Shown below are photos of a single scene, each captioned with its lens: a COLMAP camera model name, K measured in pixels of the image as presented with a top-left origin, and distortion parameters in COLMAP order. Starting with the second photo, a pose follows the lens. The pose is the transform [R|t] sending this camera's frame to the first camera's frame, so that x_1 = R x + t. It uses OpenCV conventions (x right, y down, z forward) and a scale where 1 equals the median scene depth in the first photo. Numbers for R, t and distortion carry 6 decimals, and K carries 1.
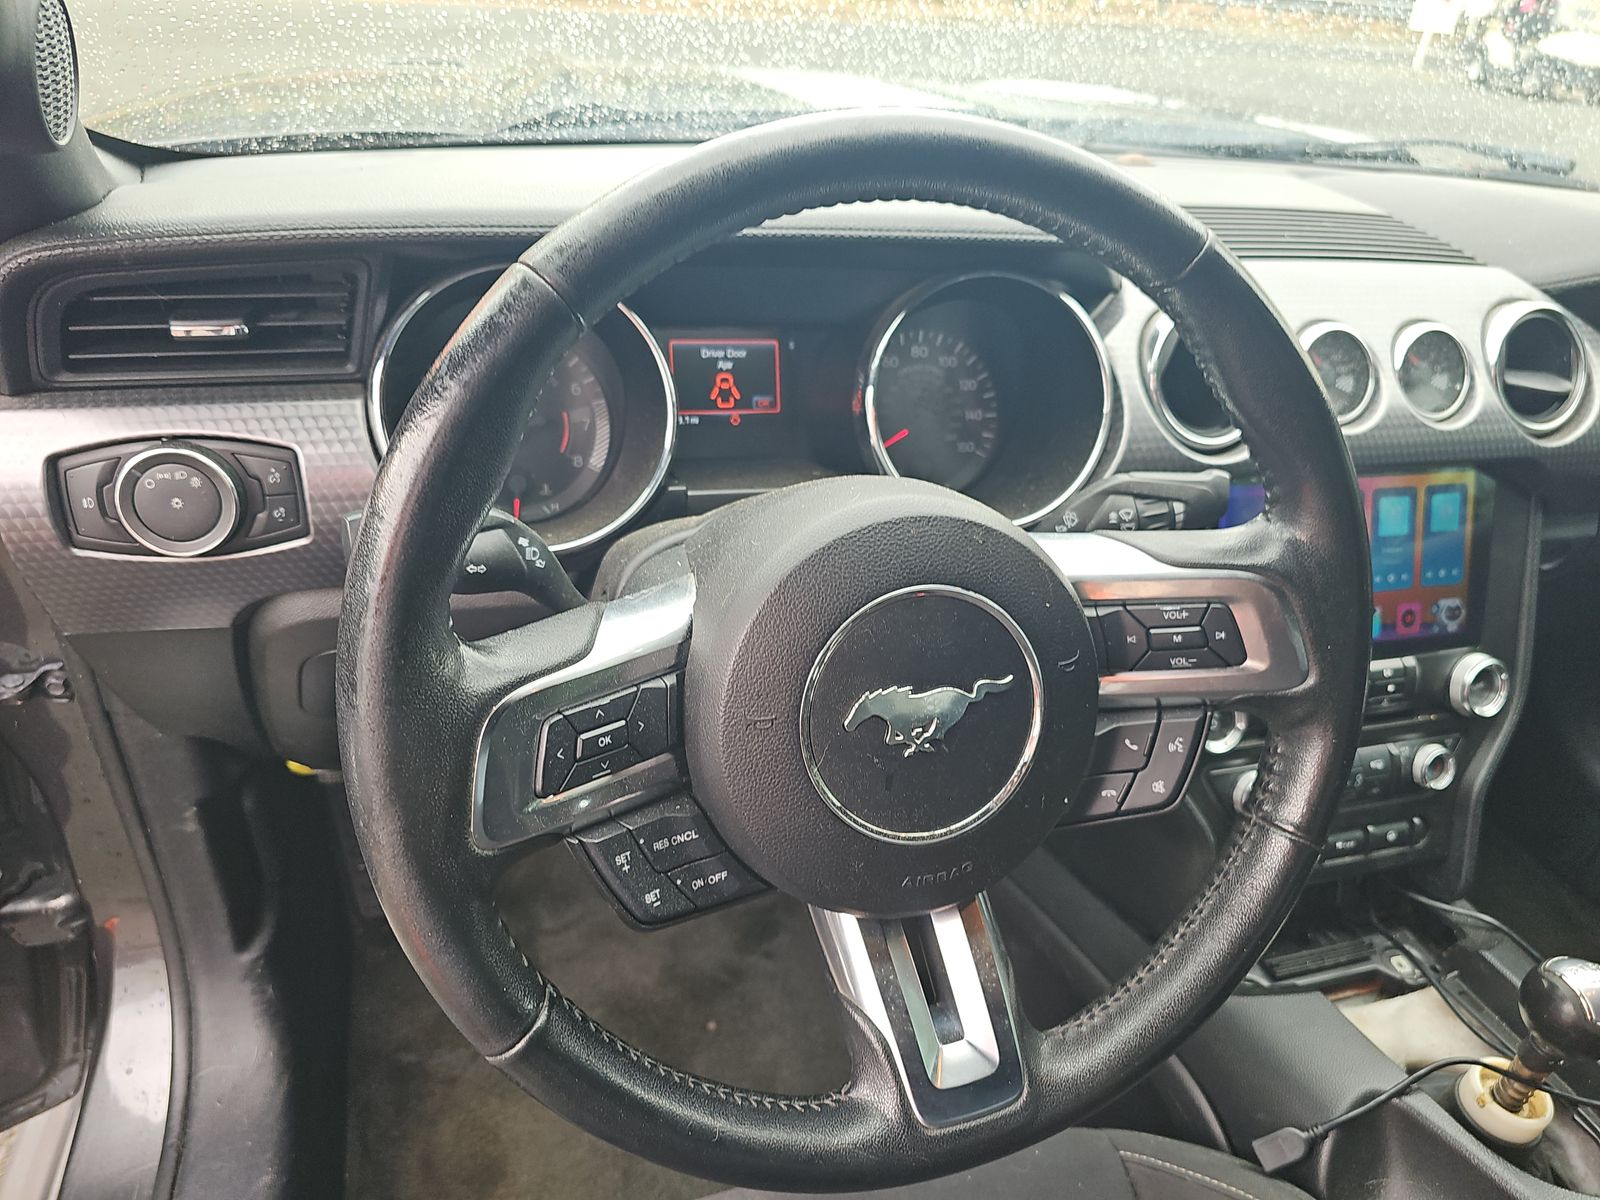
lens RADIAL K [[1084.4, 0, 800.0], [0, 1084.4, 600.0], [0, 0, 1]] dist [0.033626, -0.032633]
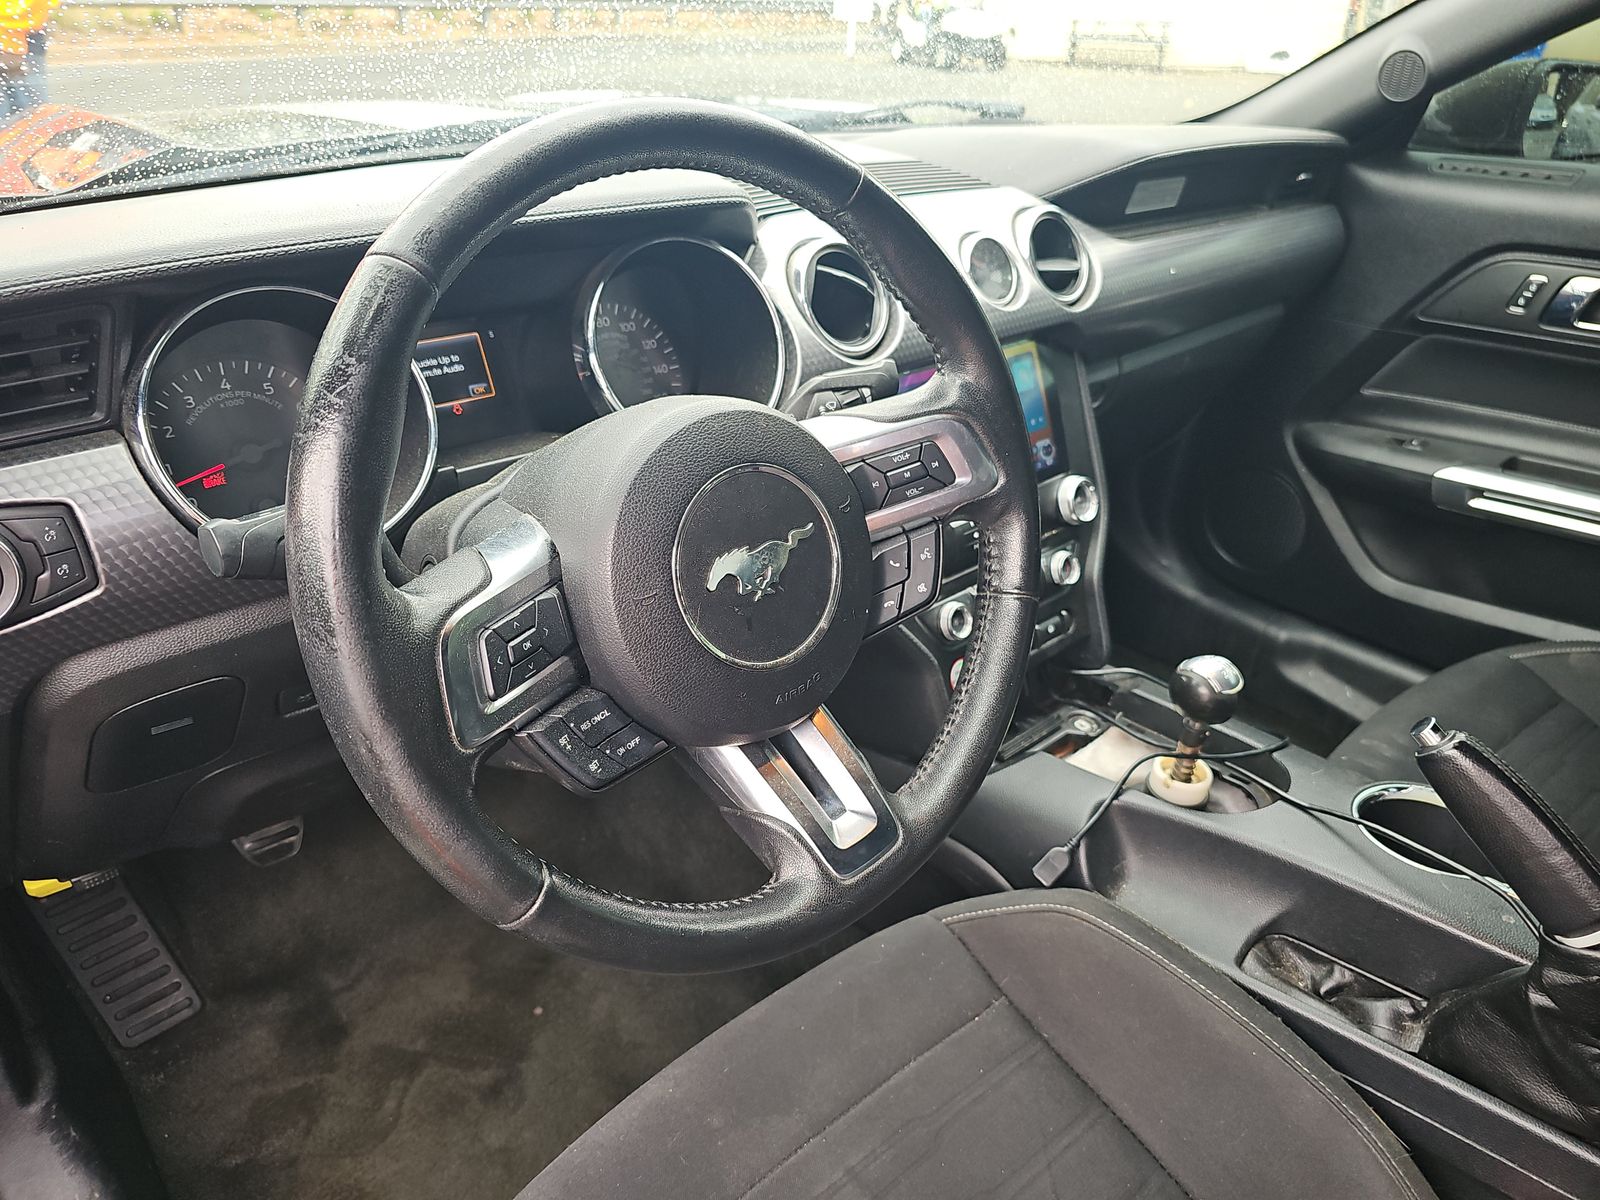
lens RADIAL K [[1084.7, 0, 795.6], [0, 1084.7, 576.3], [0, 0, 1]] dist [0.063838, -0.097813]
pose [[0.907045, -0.248803, 0.339656, -0.192903], [0.258852, 0.965781, 0.016188, 0.073616], [-0.332061, 0.073237, 0.940411, -0.139095]]
